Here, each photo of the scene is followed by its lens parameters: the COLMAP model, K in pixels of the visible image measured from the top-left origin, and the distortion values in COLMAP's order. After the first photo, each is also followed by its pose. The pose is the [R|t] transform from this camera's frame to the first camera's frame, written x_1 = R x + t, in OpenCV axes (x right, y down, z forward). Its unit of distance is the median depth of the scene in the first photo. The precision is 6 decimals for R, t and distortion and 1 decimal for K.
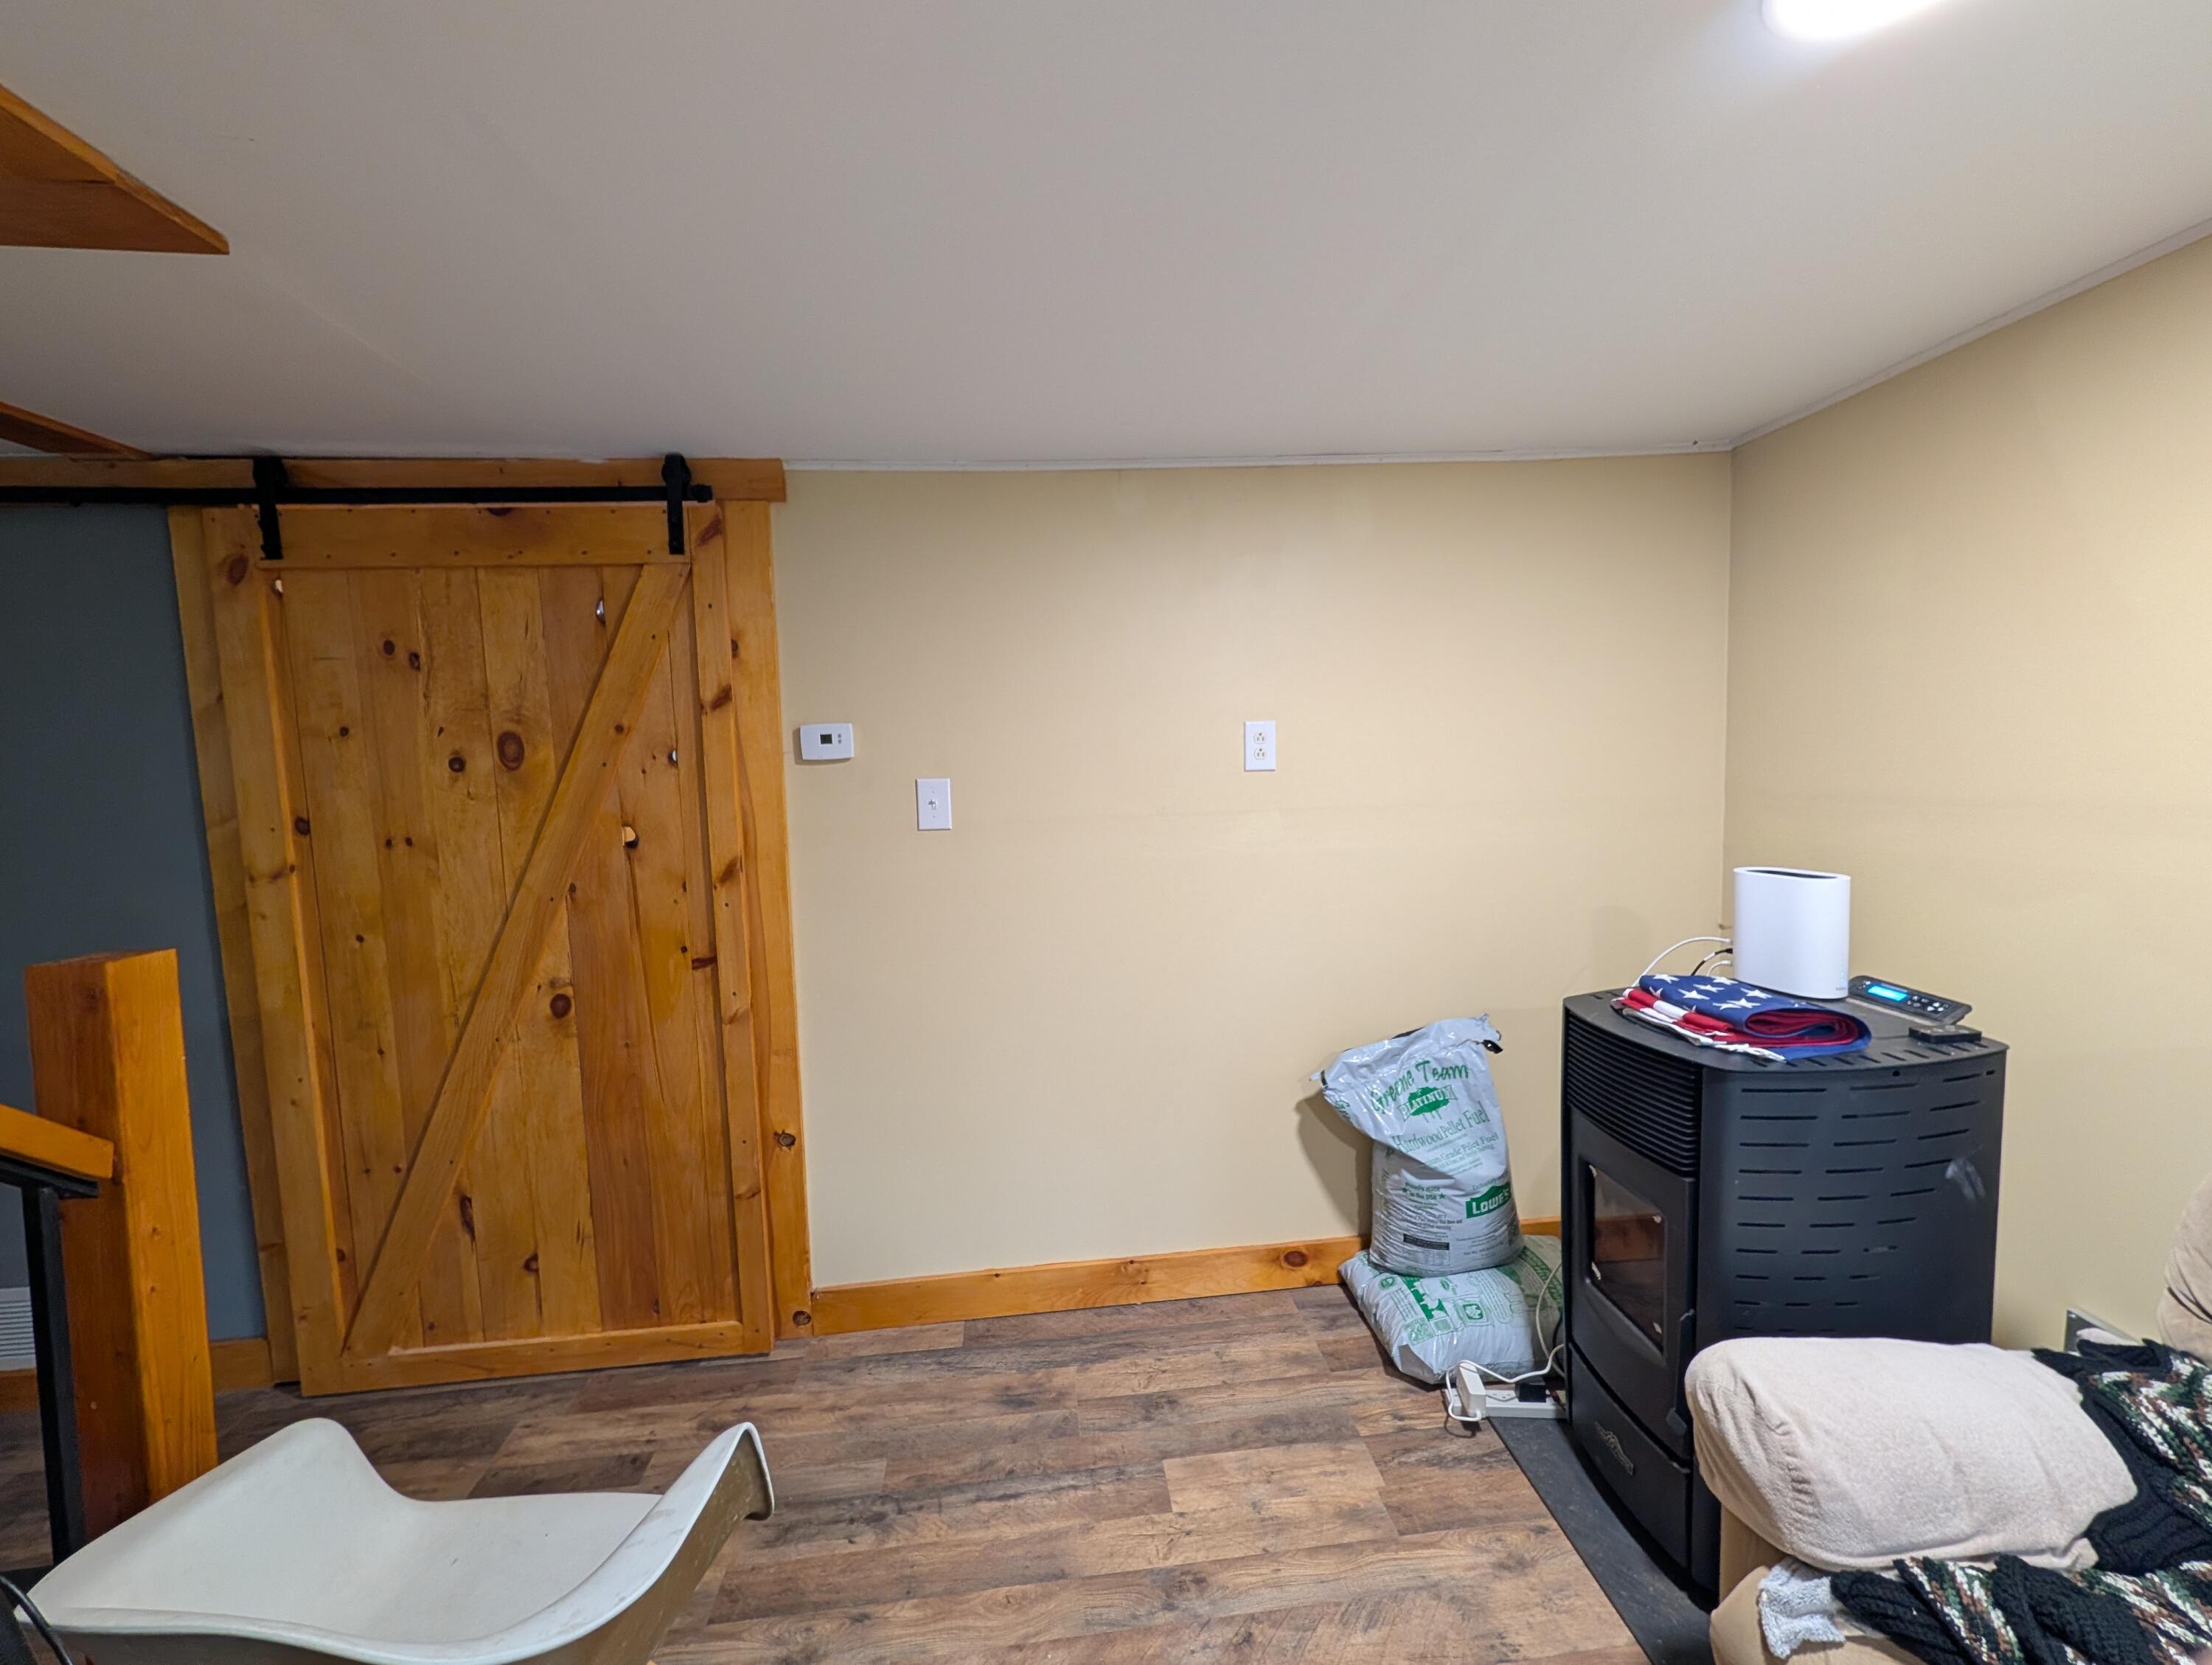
lens RADIAL K [[850.7, 0, 1113.6], [0, 850.7, 830.0], [0, 0, 1]] dist [0.000788, 0.000236]
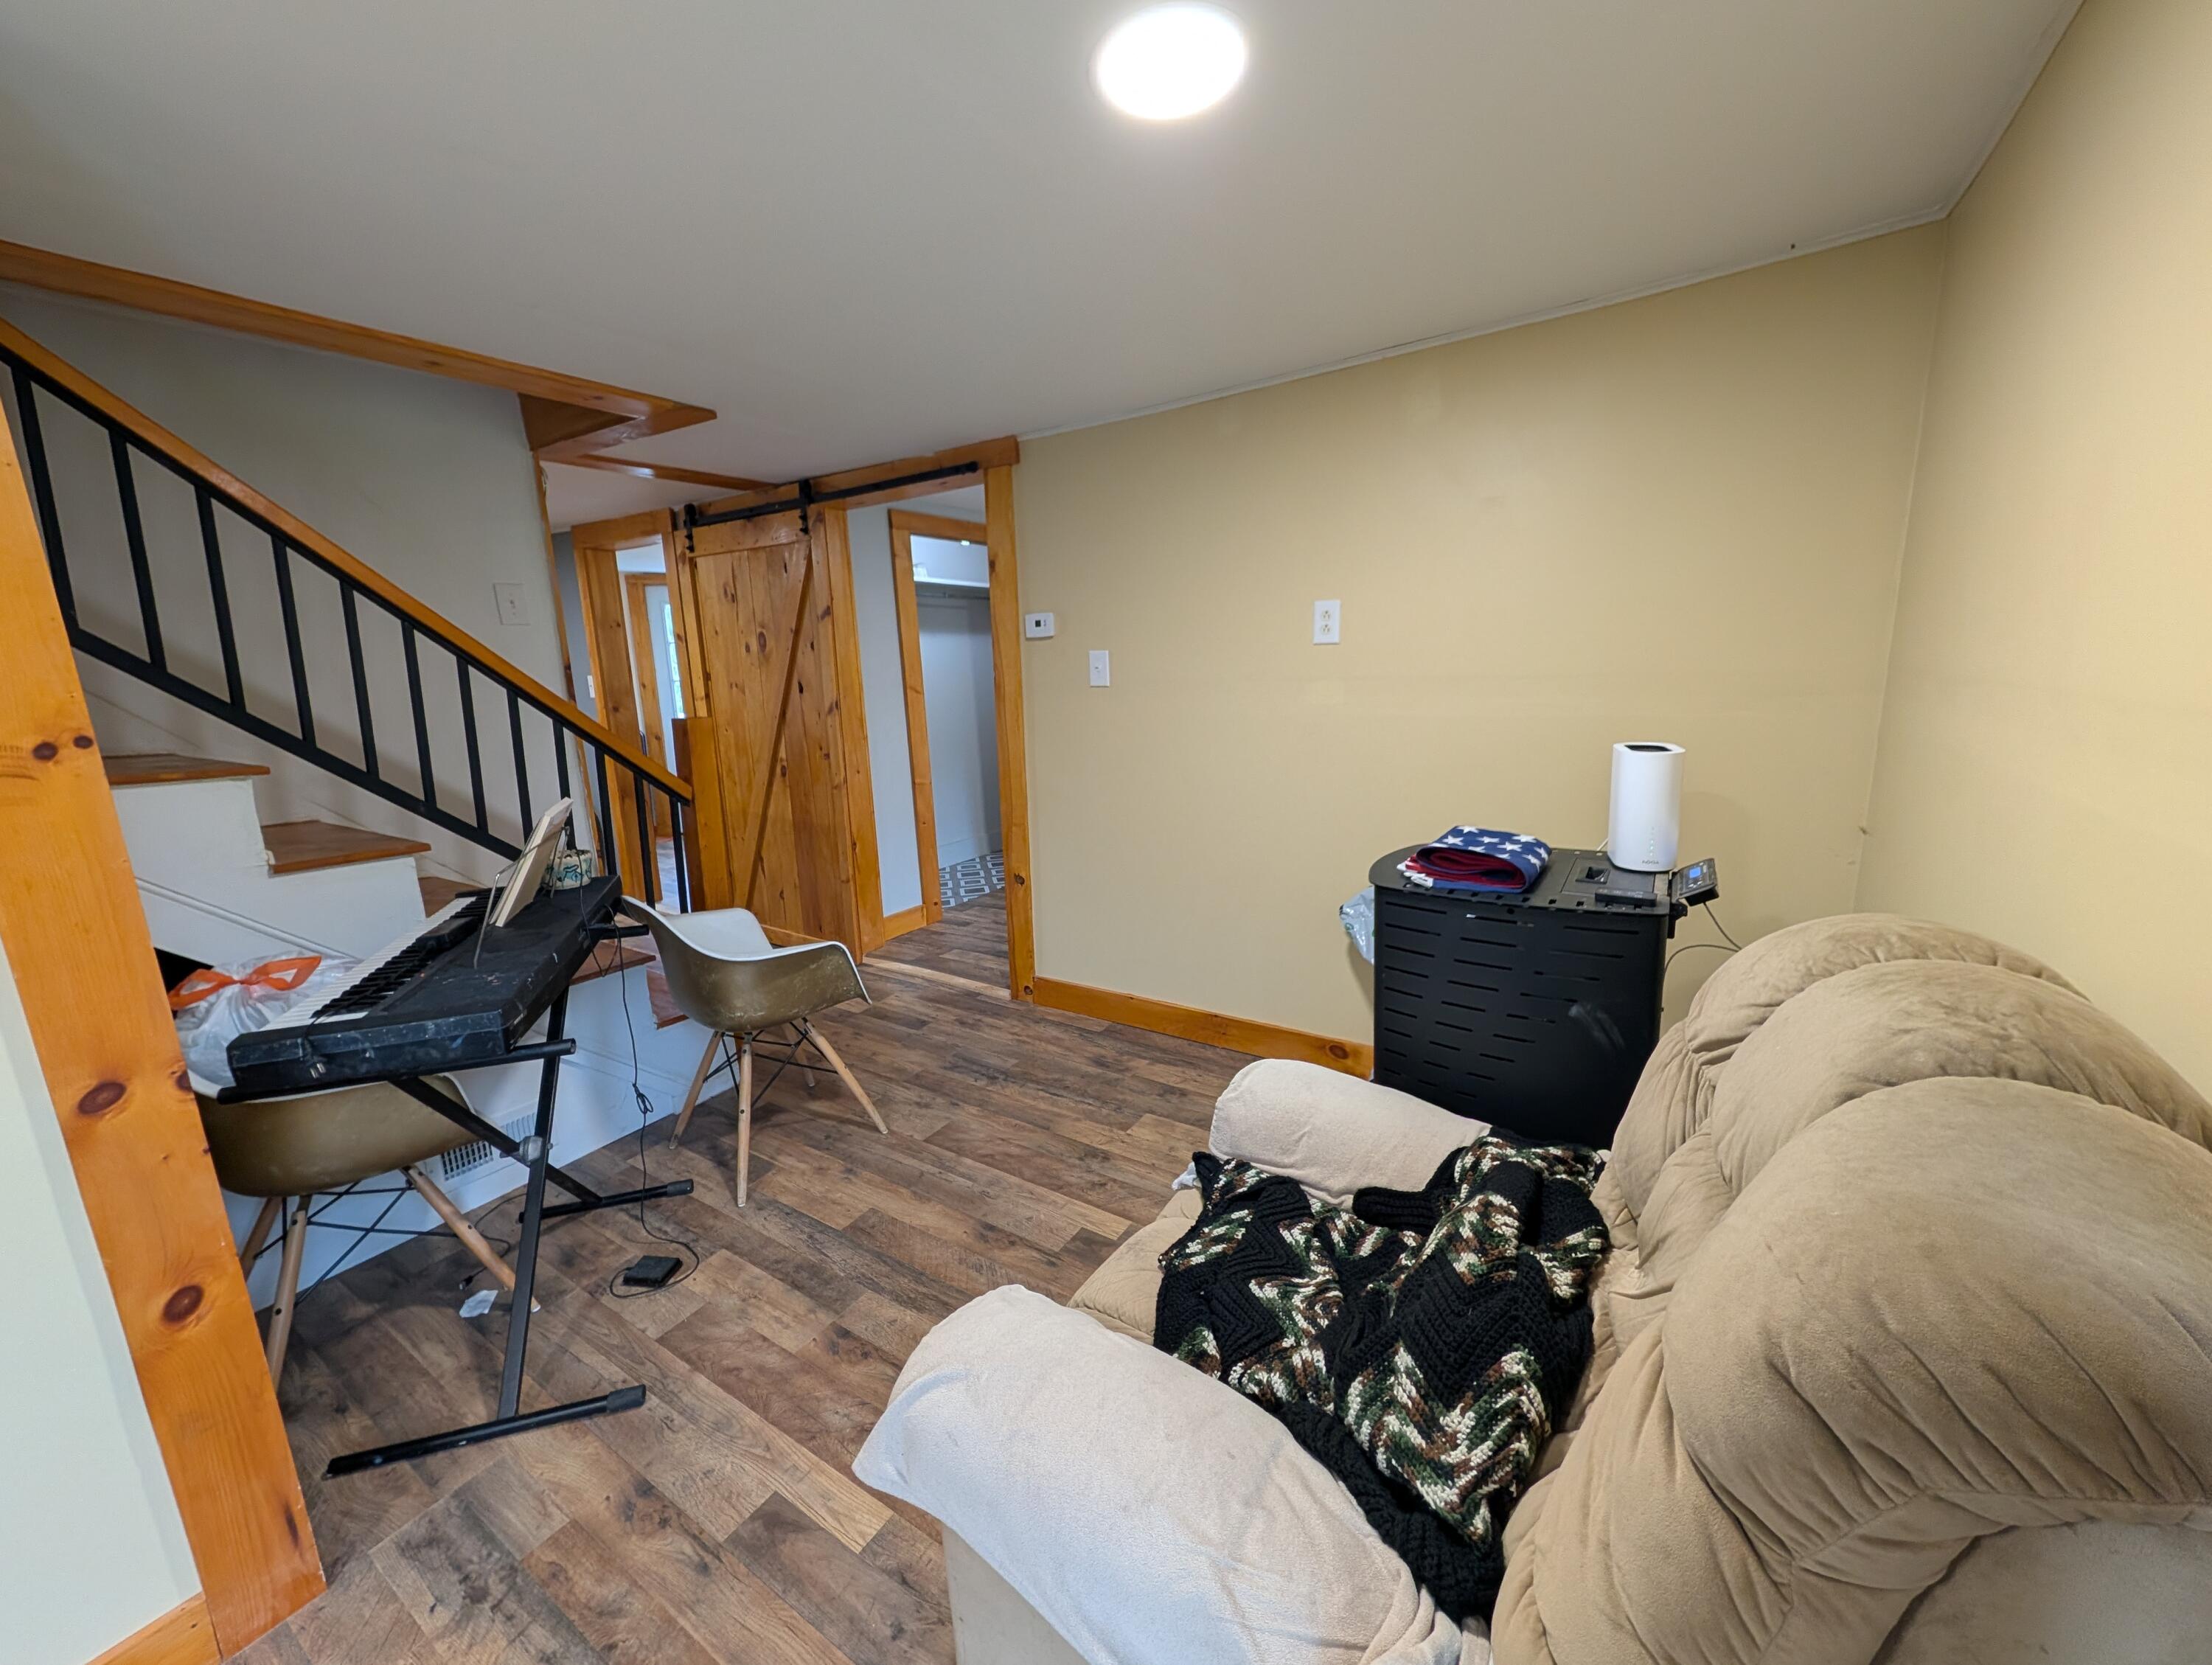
lens RADIAL K [[850.7, 0, 1118.0], [0, 850.7, 832.7], [0, 0, 1]] dist [0.000788, 0.000236]
pose [[0.784092, 0.131726, -0.606505, 0.801369], [-0.043459, 0.986472, 0.158066, 0.016342], [0.619121, -0.097581, 0.779209, -0.141084]]
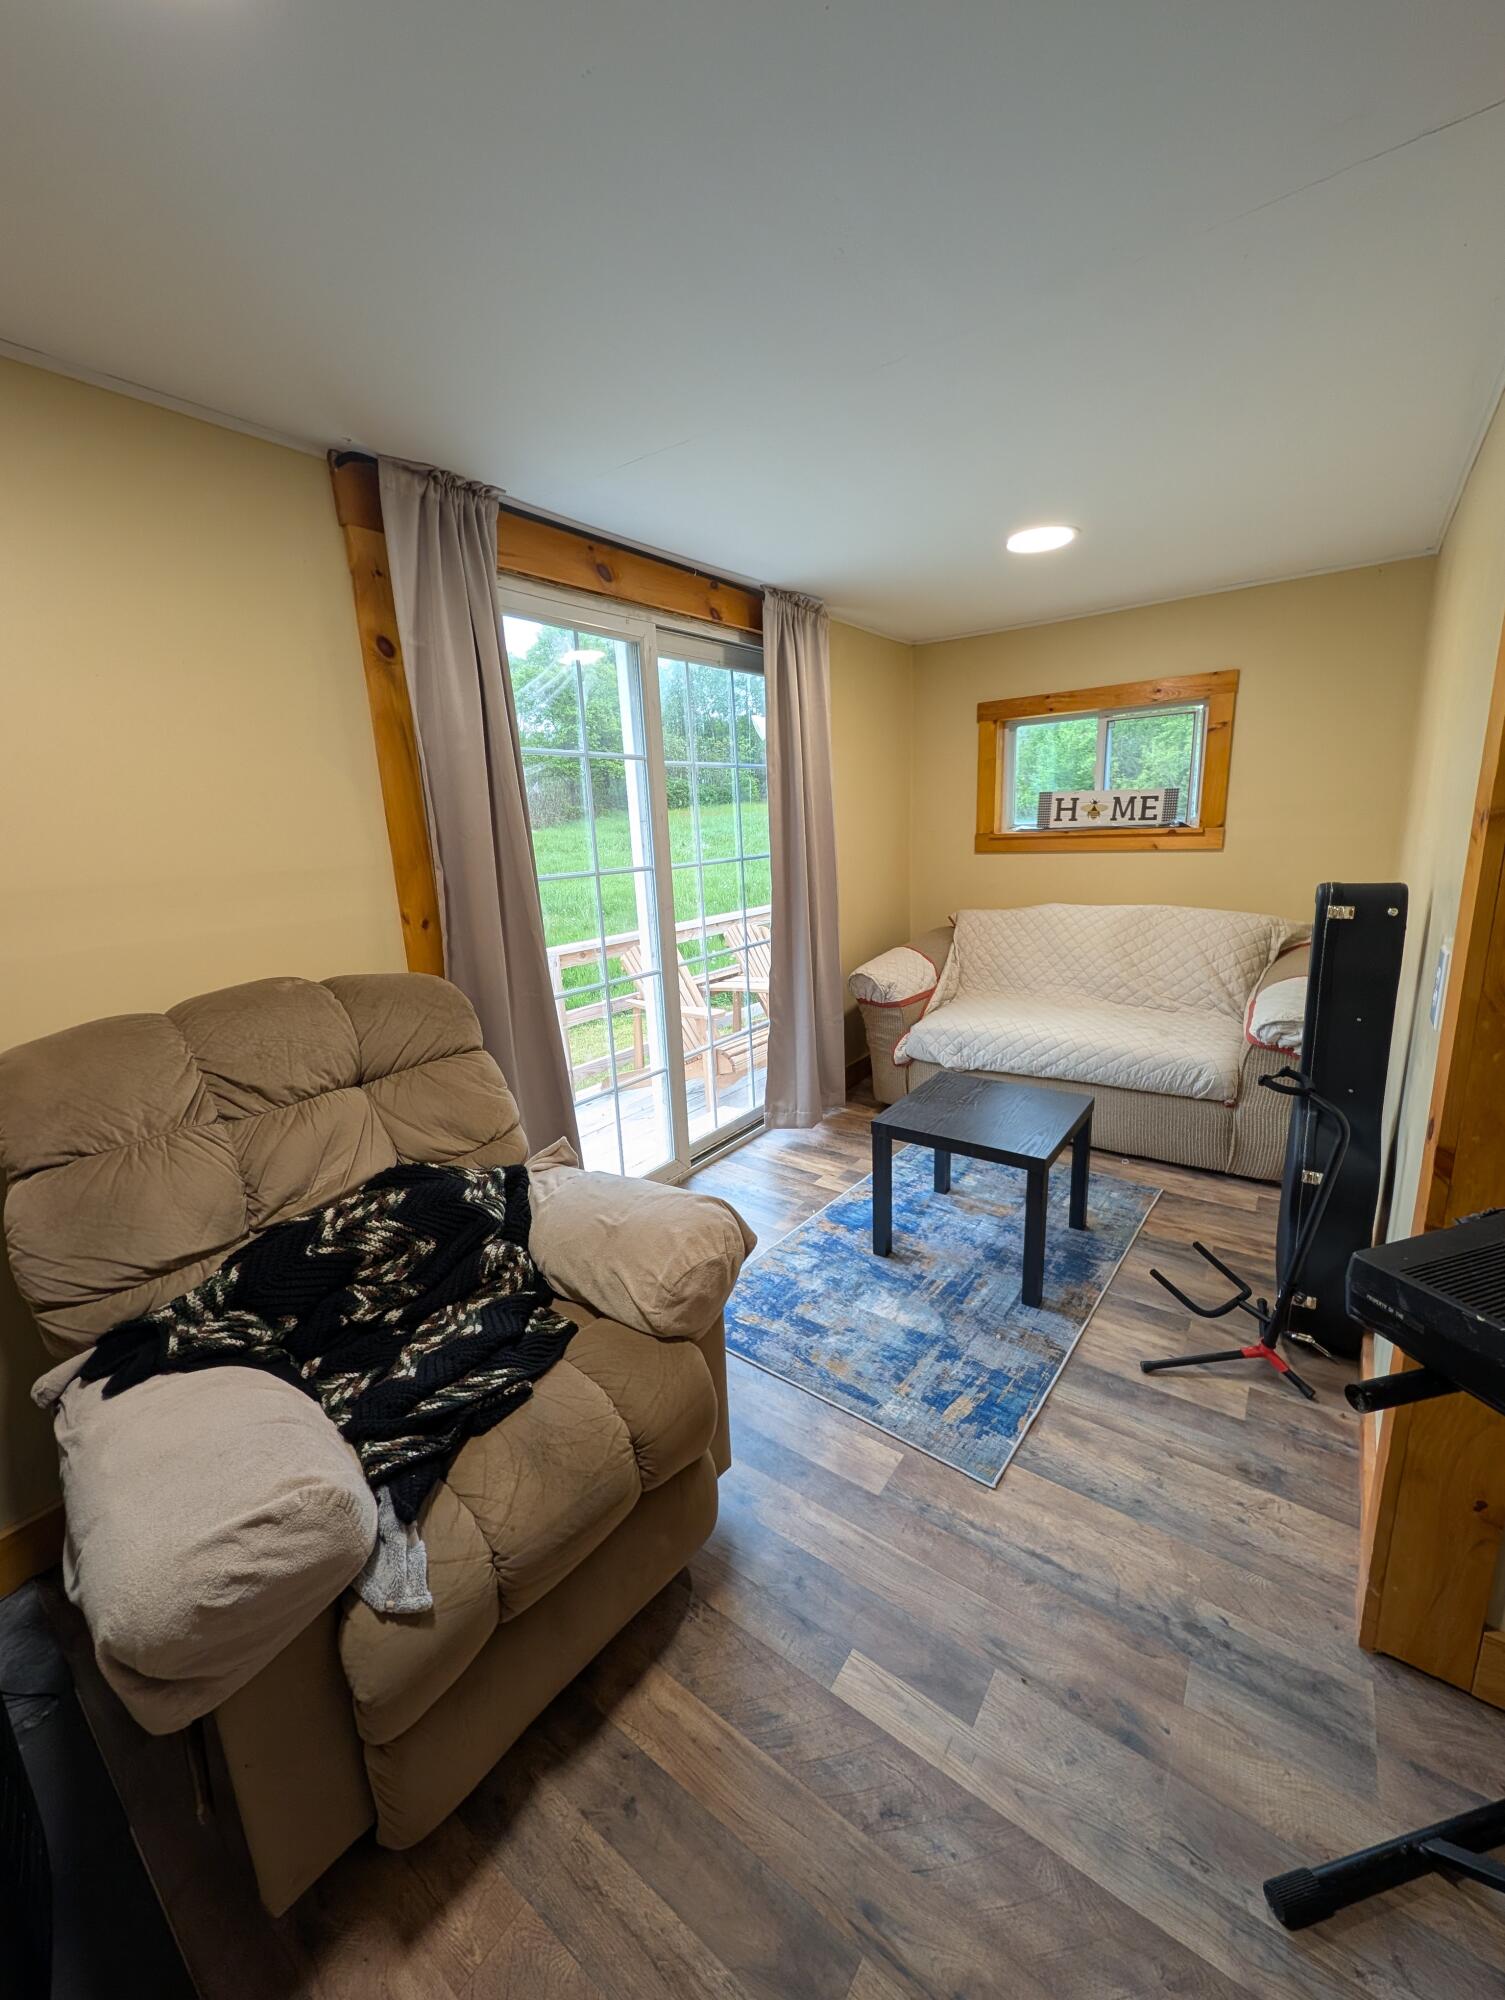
lens RADIAL K [[769.1, 0, 756.8], [0, 769.1, 998.8], [0, 0, 1]] dist [0.000788, 0.000236]
pose [[-0.739647, -0.080680, 0.668141, -0.080068], [0.130400, 0.956793, 0.259891, -0.005552], [-0.660241, 0.279353, -0.697169, 0.601125]]
